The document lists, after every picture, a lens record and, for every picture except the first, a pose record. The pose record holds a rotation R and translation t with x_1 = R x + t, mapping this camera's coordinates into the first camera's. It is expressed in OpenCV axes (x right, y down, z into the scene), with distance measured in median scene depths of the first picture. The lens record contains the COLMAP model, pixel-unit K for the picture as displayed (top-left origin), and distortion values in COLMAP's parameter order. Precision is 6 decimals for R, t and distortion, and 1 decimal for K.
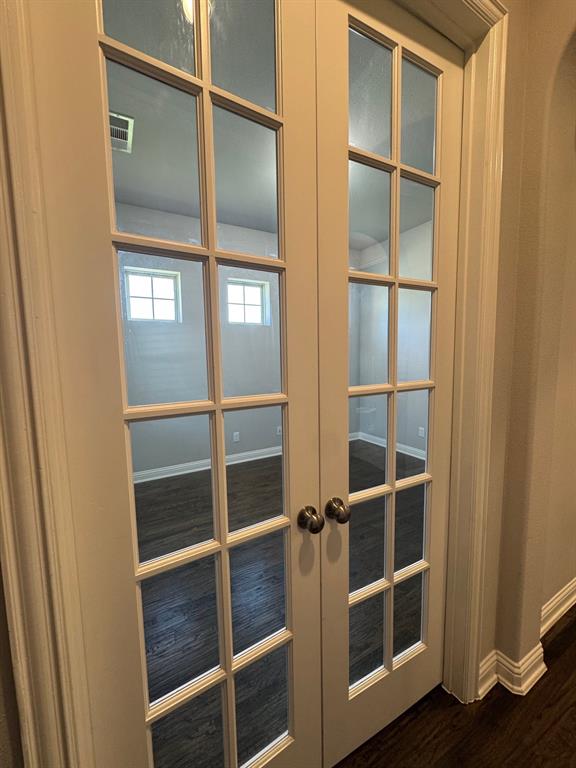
lens RADIAL K [[303.5, 0, 286.3], [0, 303.5, 383.7], [0, 0, 1]] dist [-0.005306, -0.000090]
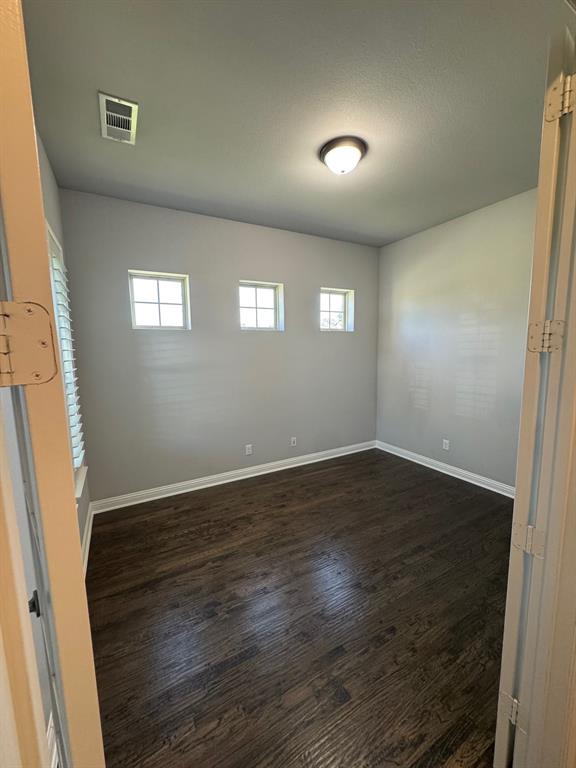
lens RADIAL K [[303.5, 0, 287.7], [0, 303.5, 383.6], [0, 0, 1]] dist [-0.005306, -0.000090]
pose [[0.999974, 0.000170, -0.007180, -0.042461], [0.000012, 0.999679, 0.025337, -0.061936], [0.007182, -0.025336, 0.999653, 0.072999]]
